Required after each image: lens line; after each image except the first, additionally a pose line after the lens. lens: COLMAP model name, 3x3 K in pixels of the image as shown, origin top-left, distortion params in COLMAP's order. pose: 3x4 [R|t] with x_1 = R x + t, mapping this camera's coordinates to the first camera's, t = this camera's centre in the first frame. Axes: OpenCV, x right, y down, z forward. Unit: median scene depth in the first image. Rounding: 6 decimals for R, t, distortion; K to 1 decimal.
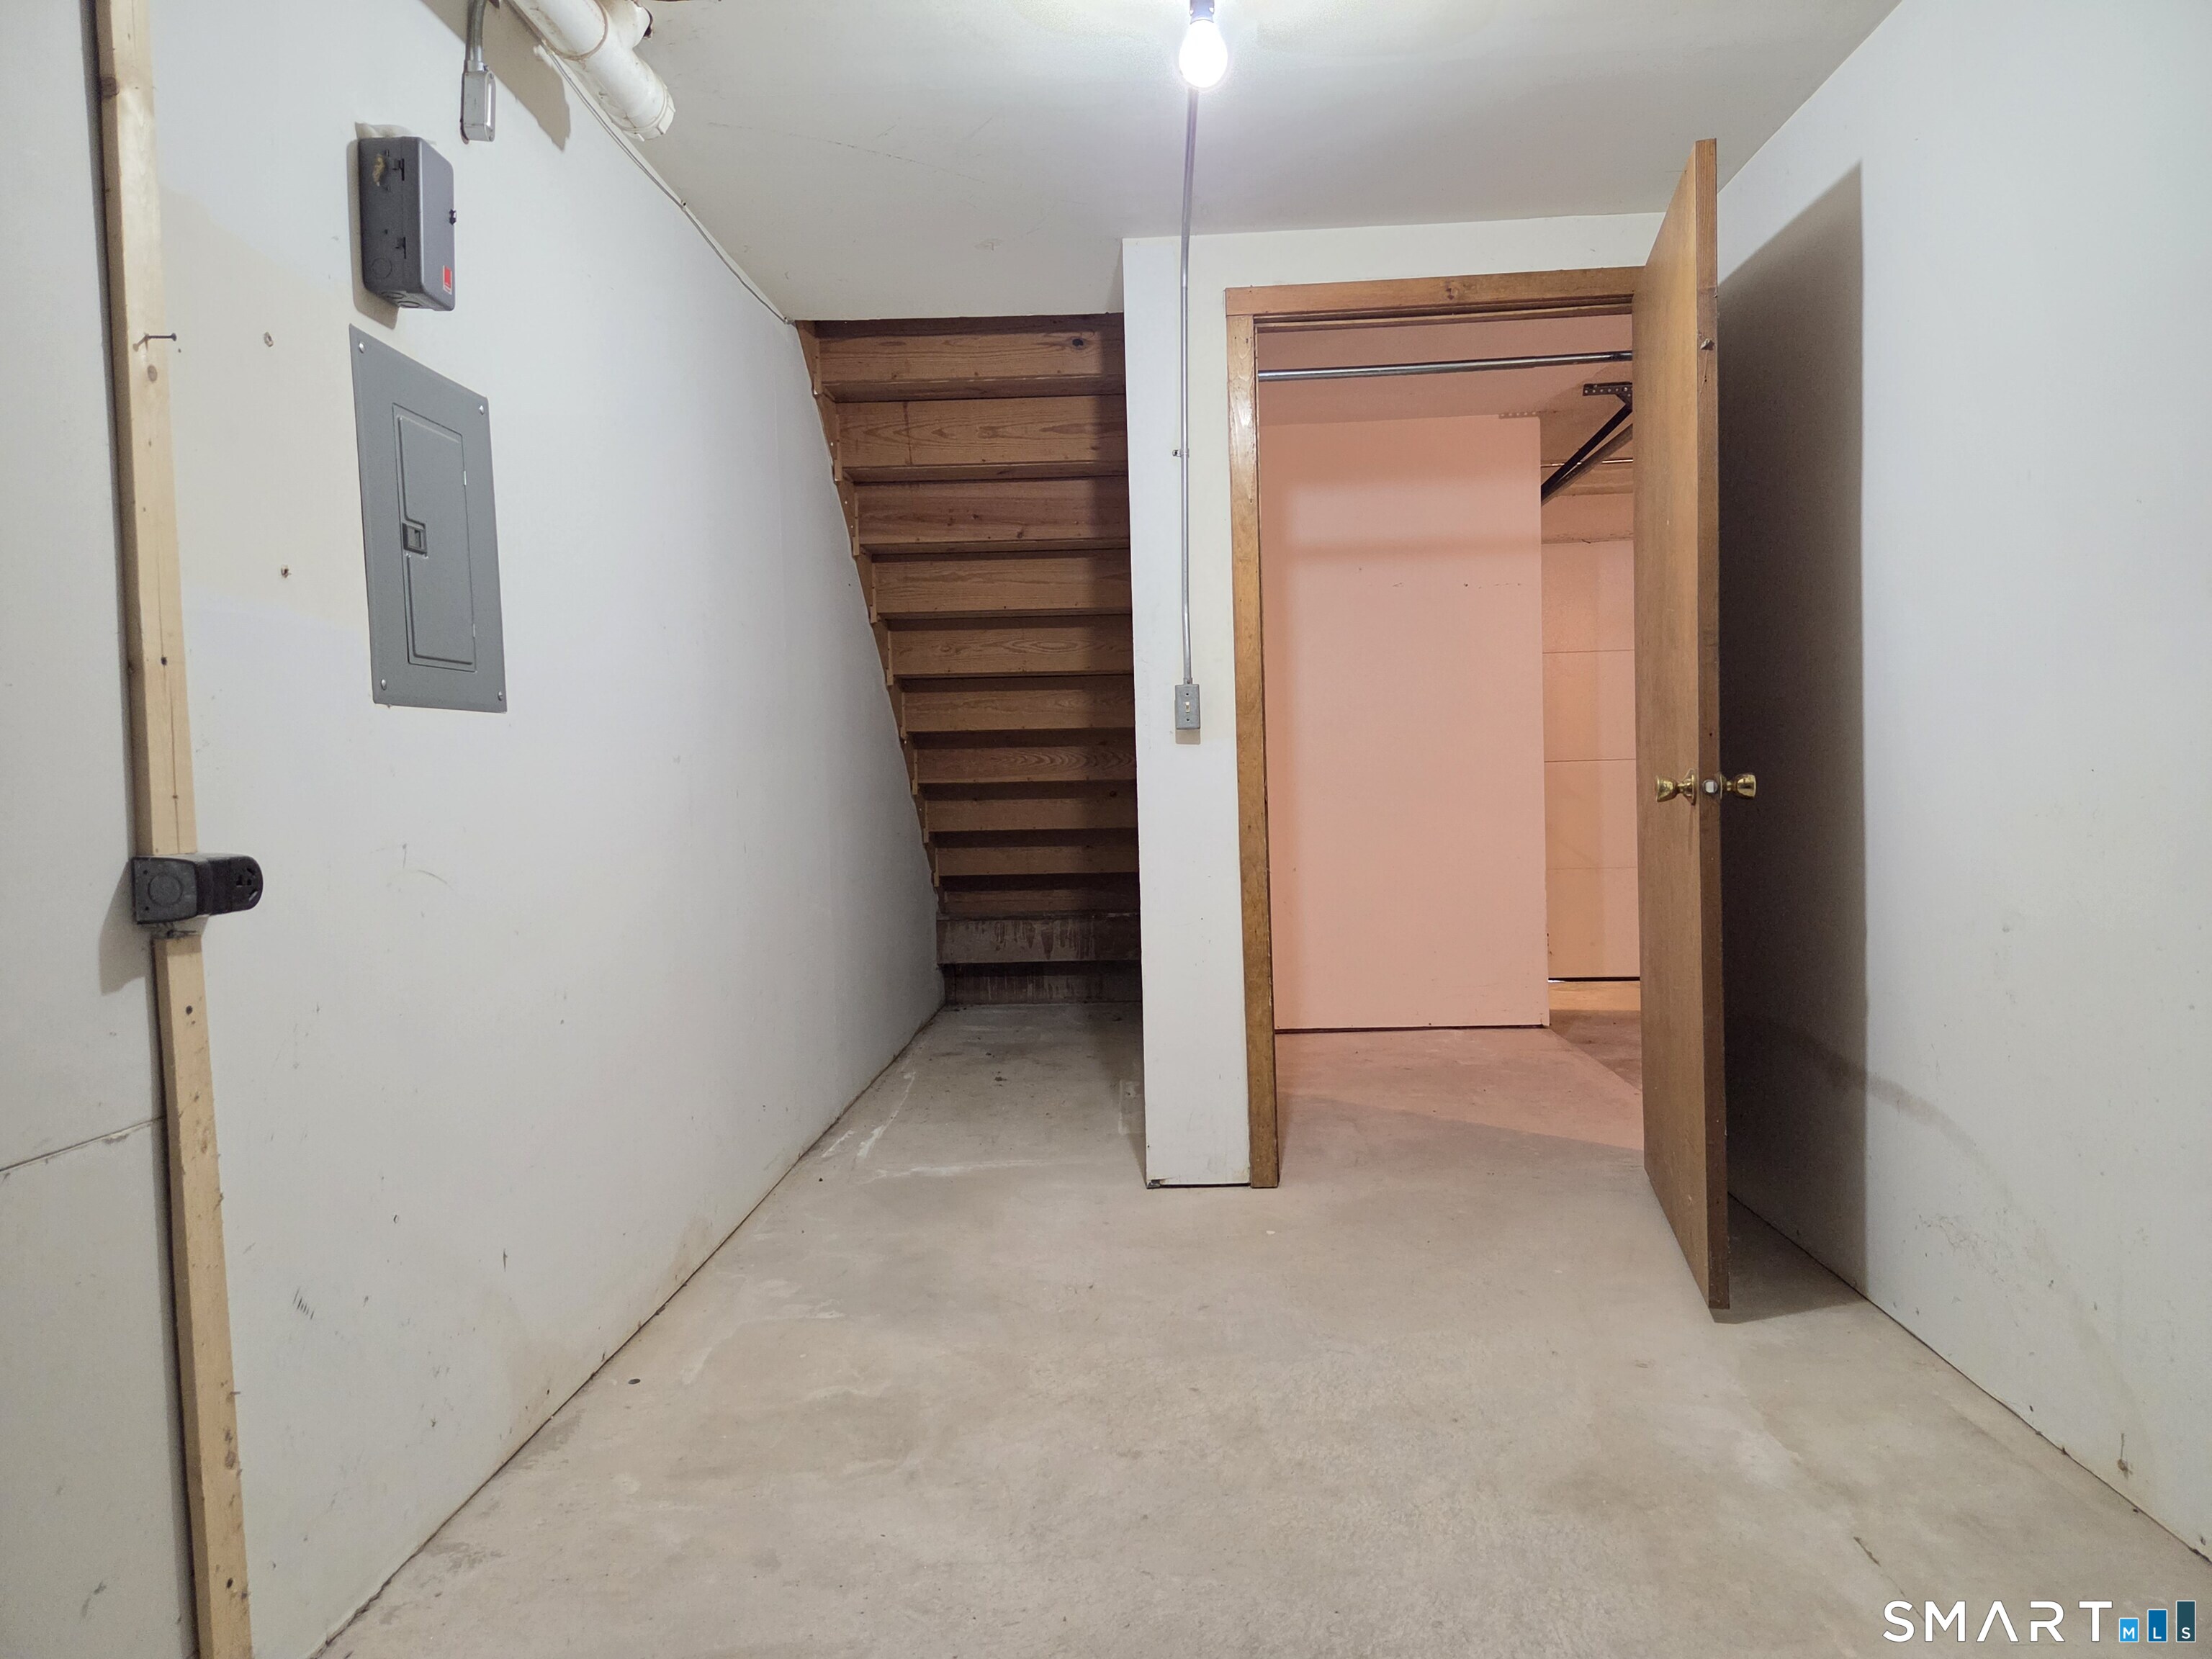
lens RADIAL K [[1499.1, 0, 1111.5], [0, 1499.1, 821.1], [0, 0, 1]] dist [0.084201, -0.069718]
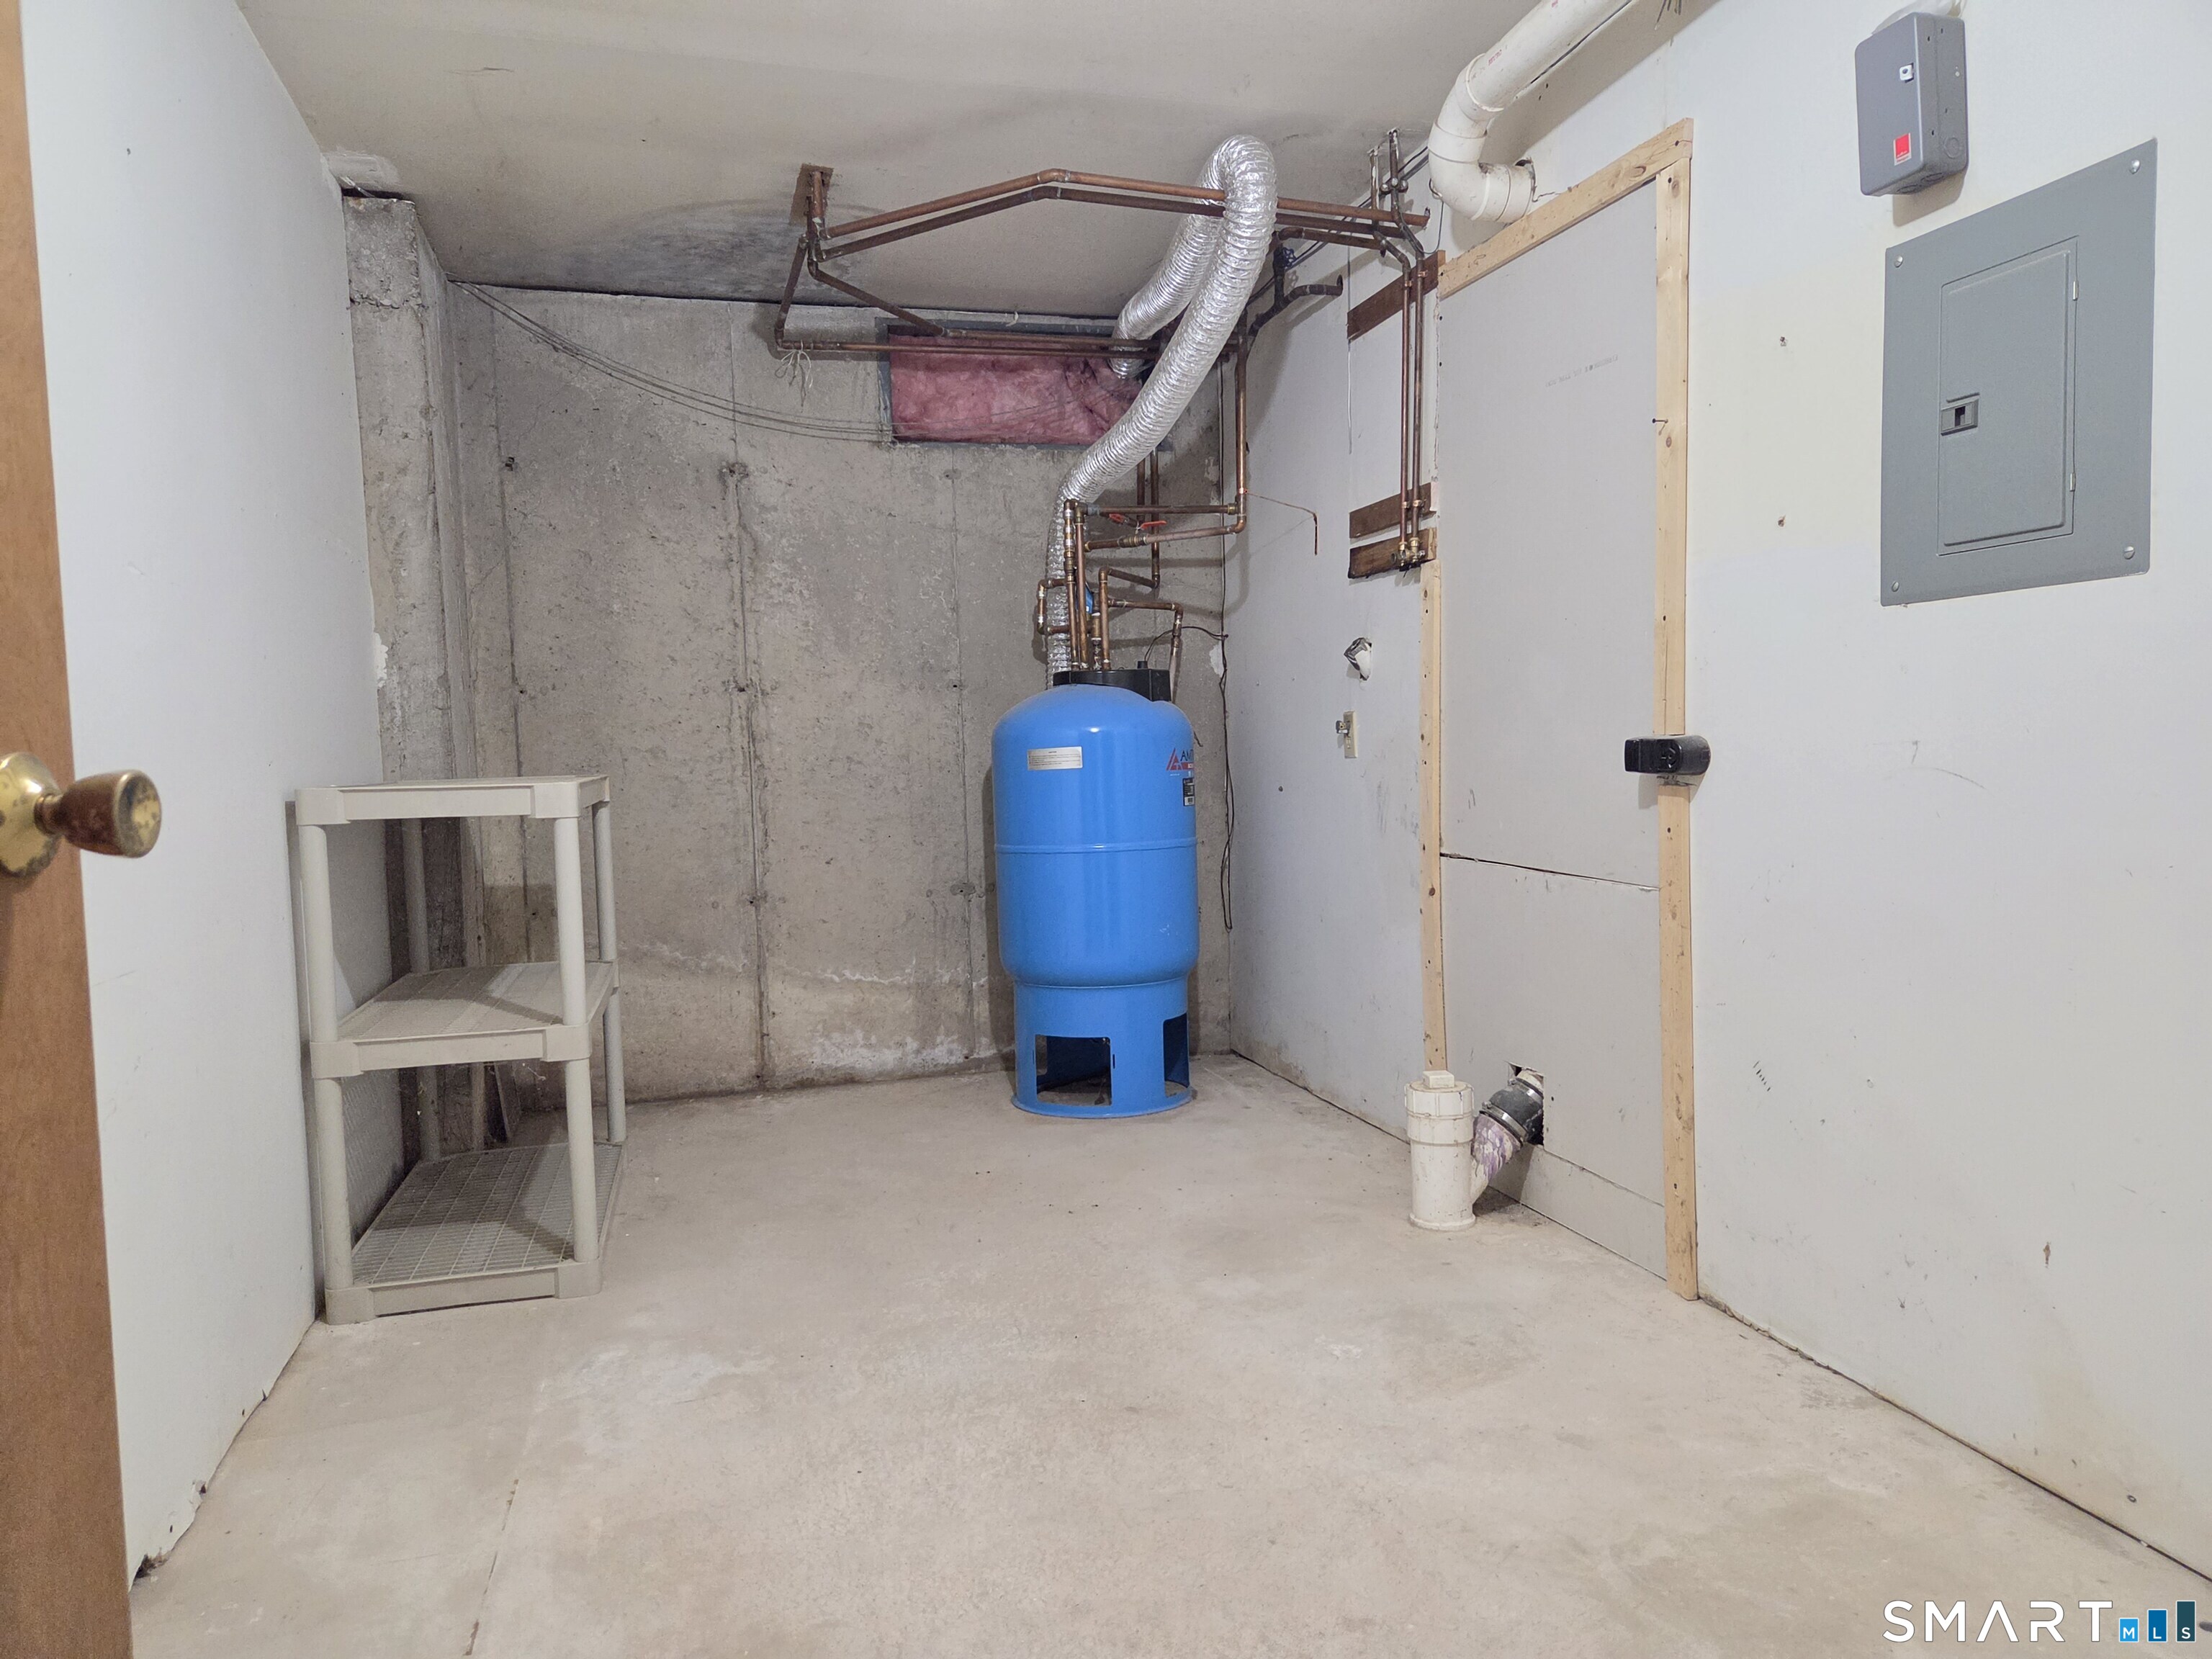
lens RADIAL K [[1493.1, 0, 1098.7], [0, 1493.1, 828.3], [0, 0, 1]] dist [0.075834, -0.000462]
pose [[-0.948667, 0.075260, -0.307192, 0.367514], [0.046038, 0.993790, 0.101298, -0.055297], [0.312908, 0.081956, -0.946241, 1.807805]]
